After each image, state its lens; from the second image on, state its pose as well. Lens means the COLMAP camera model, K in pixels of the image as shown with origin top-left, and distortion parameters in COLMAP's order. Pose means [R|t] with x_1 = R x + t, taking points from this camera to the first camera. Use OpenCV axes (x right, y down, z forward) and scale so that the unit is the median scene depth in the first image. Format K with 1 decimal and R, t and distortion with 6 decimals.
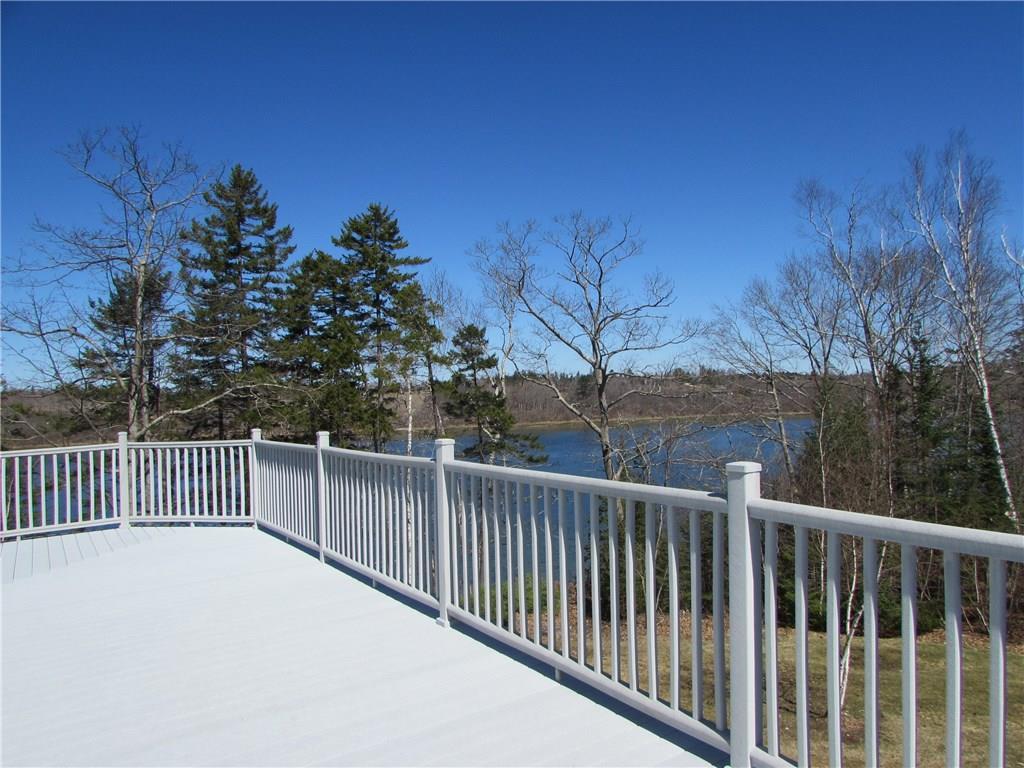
lens RADIAL K [[723.7, 0, 519.9], [0, 723.7, 379.5], [0, 0, 1]] dist [-0.025376, 0.006029]
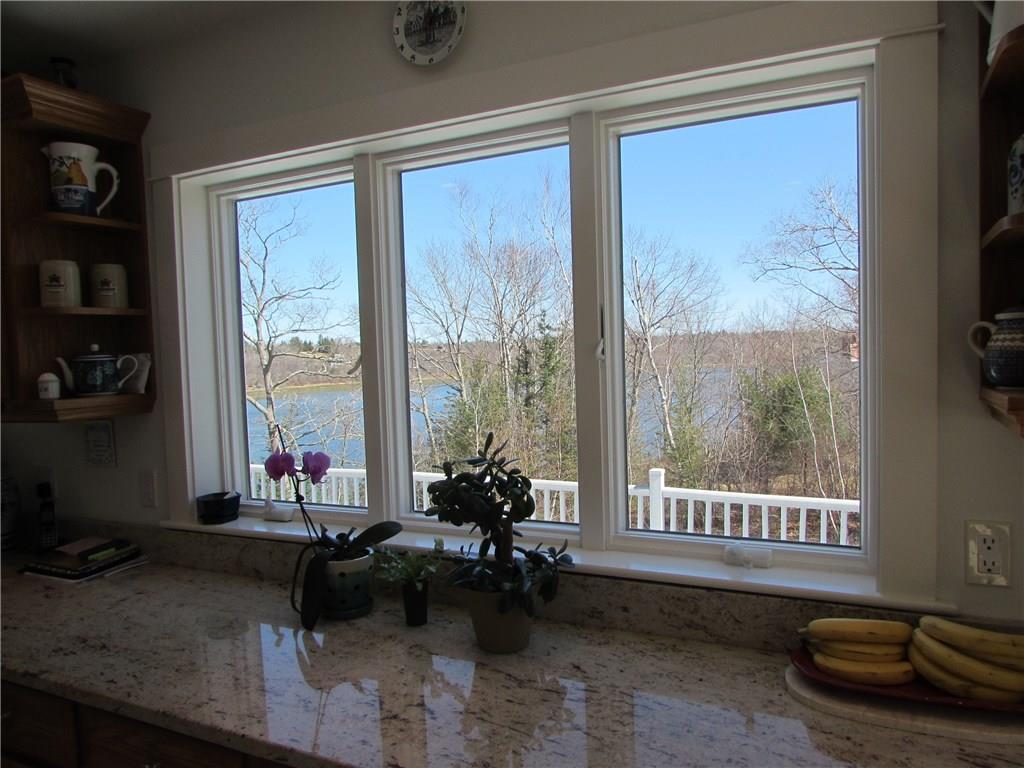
lens RADIAL K [[723.7, 0, 514.1], [0, 723.7, 389.5], [0, 0, 1]] dist [-0.025376, 0.006029]
pose [[0.873436, -0.030233, 0.485999, -0.077414], [0.002635, 0.998350, 0.057370, -0.016570], [-0.486932, -0.048828, 0.872074, -0.036795]]
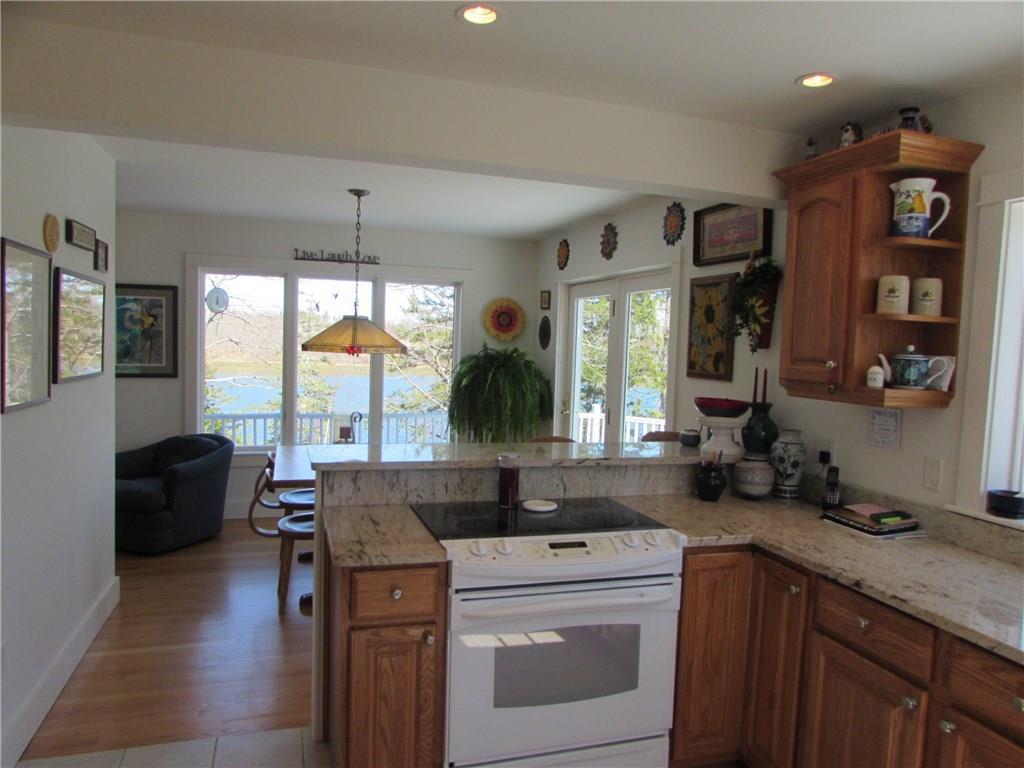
lens RADIAL K [[723.7, 0, 509.1], [0, 723.7, 381.7], [0, 0, 1]] dist [-0.025376, 0.006029]
pose [[0.953864, 0.090717, -0.286205, -0.443862], [-0.068188, 0.993807, 0.087743, -0.024491], [0.292392, -0.064179, 0.954143, -0.245913]]
